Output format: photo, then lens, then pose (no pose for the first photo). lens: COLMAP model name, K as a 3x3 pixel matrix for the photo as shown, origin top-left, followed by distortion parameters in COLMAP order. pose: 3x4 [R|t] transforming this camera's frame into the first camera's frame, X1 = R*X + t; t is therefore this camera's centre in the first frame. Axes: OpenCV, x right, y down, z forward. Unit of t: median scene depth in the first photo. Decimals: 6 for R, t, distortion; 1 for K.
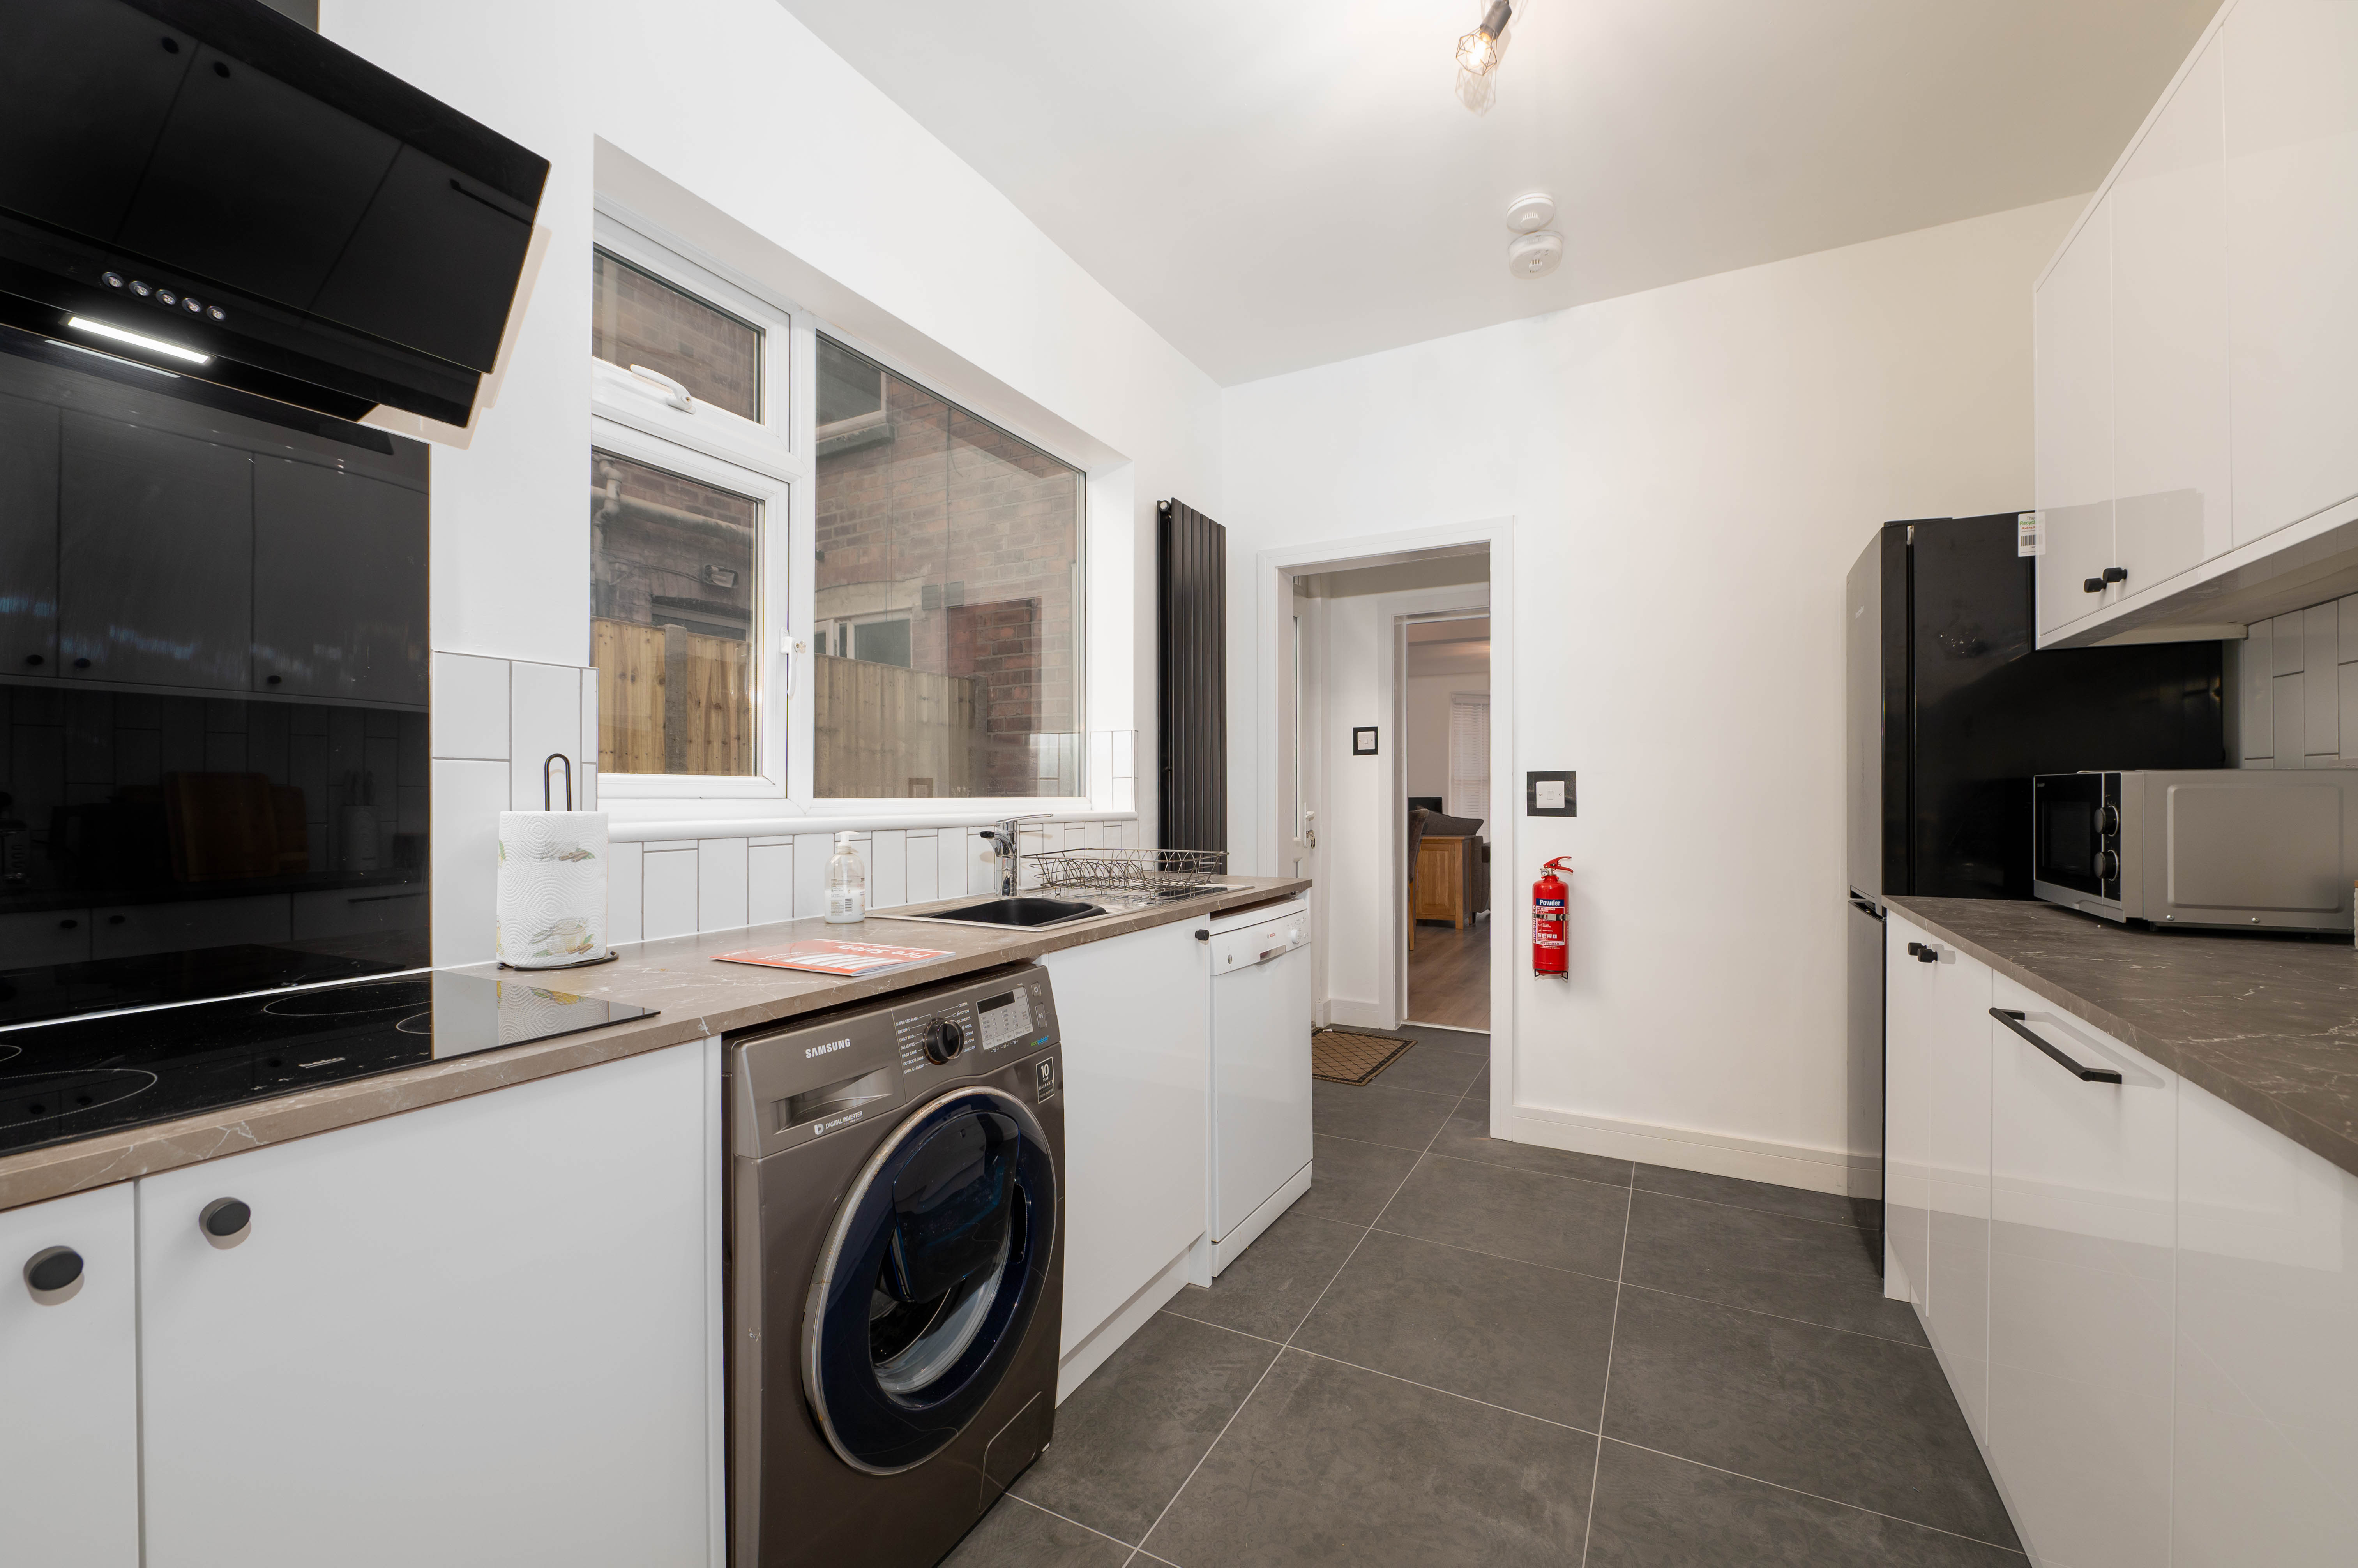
lens RADIAL K [[943.3, 0, 1177.7], [0, 943.3, 793.4], [0, 0, 1]] dist [-0.000334, -0.000031]
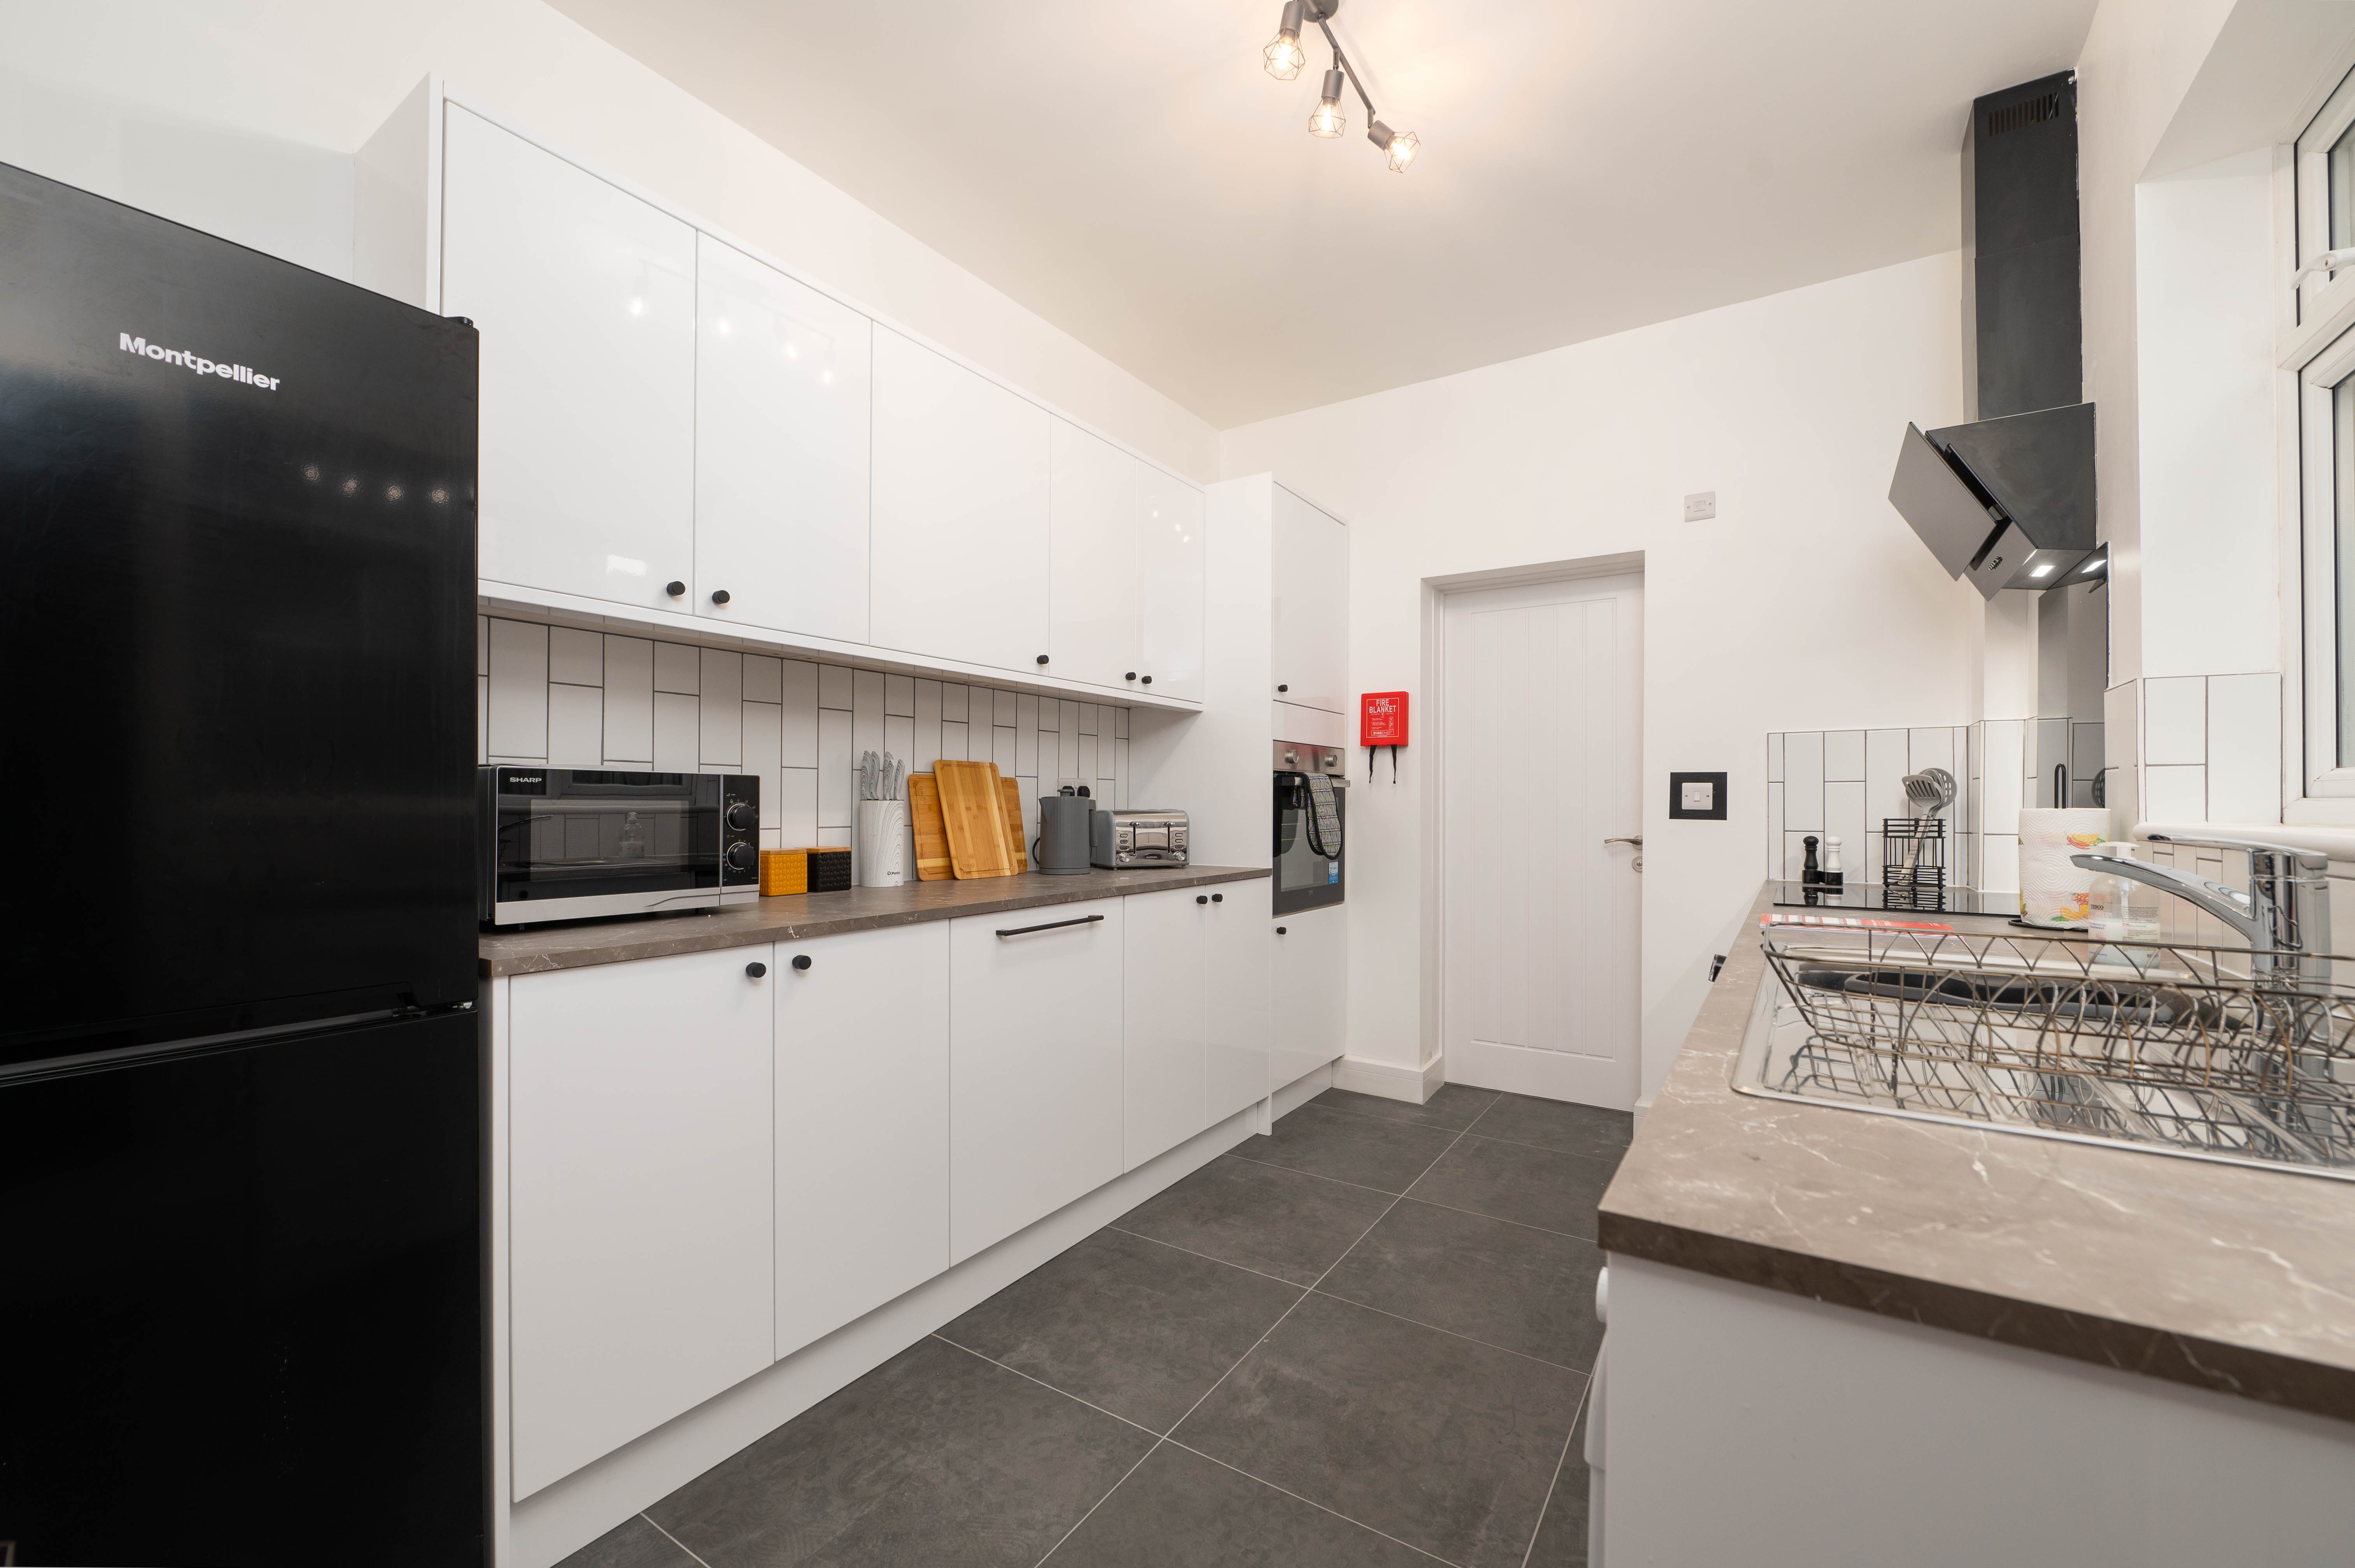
lens RADIAL K [[947.8, 0, 1180.1], [0, 947.8, 791.7], [0, 0, 1]] dist [-0.001558, -0.000076]
pose [[-0.996449, -0.003323, 0.084132, 0.368084], [-0.004310, 0.999924, -0.011545, 0.016159], [-0.084088, -0.011867, -0.996388, 2.101815]]
